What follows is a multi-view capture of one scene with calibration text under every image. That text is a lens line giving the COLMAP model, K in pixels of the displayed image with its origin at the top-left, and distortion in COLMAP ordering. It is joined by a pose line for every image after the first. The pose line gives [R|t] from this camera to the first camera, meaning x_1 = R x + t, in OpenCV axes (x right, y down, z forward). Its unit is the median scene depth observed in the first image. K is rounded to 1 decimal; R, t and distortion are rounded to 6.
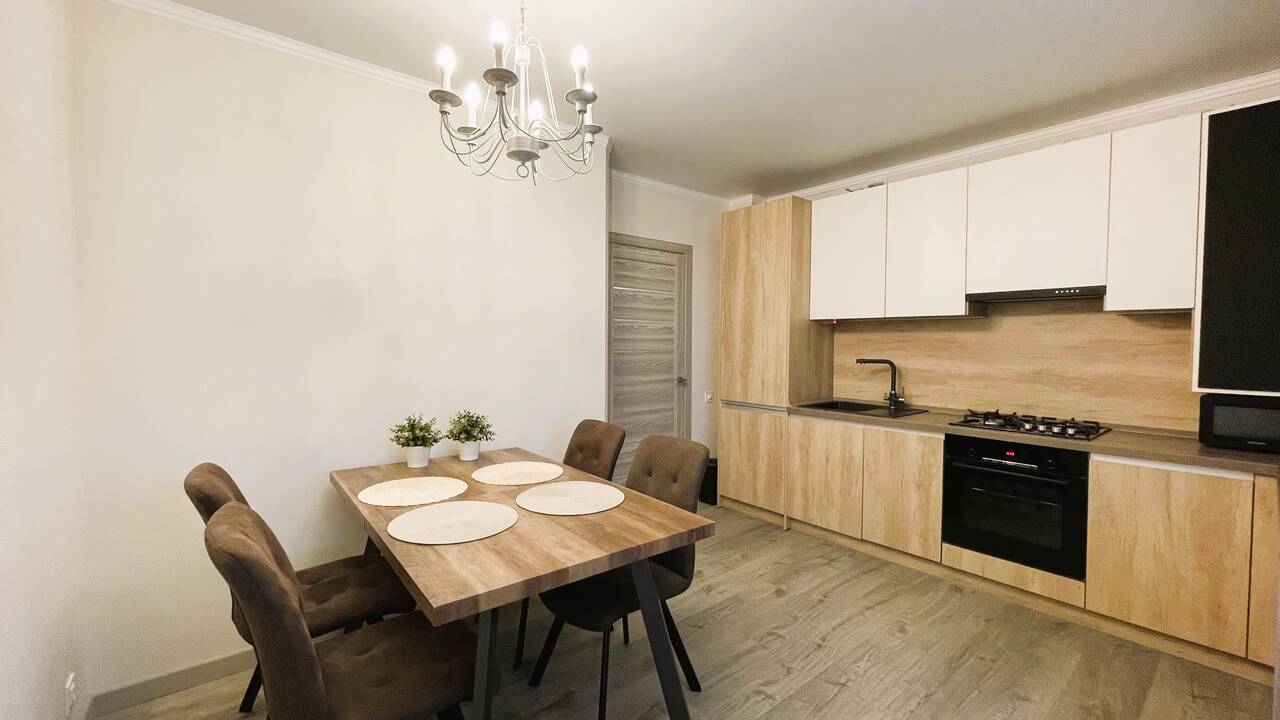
lens RADIAL K [[517.0, 0, 639.5], [0, 517.0, 358.2], [0, 0, 1]] dist [-0.000928, 0.000793]
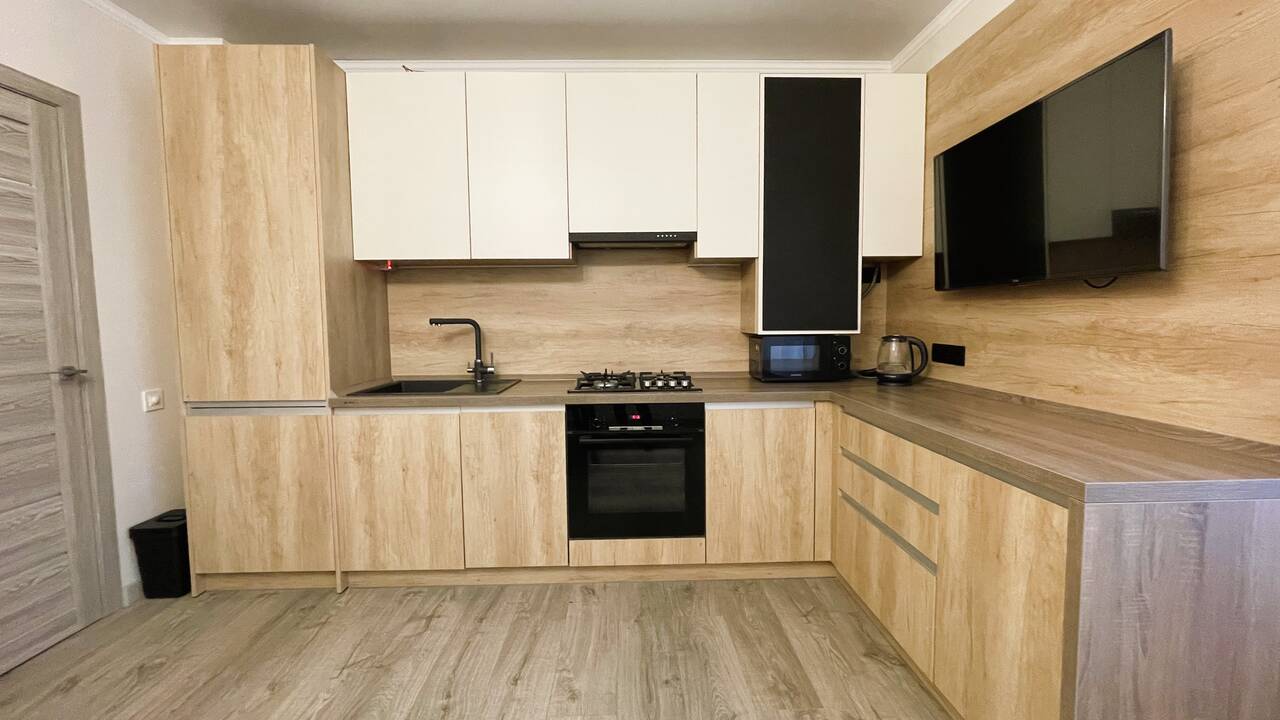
lens RADIAL K [[517.0, 0, 636.4], [0, 517.0, 355.4], [0, 0, 1]] dist [-0.000928, 0.000793]
pose [[0.614841, -0.068991, 0.785628, 0.032831], [0.040329, 0.997613, 0.056045, 0.024845], [-0.787620, -0.002776, 0.616156, 0.358404]]
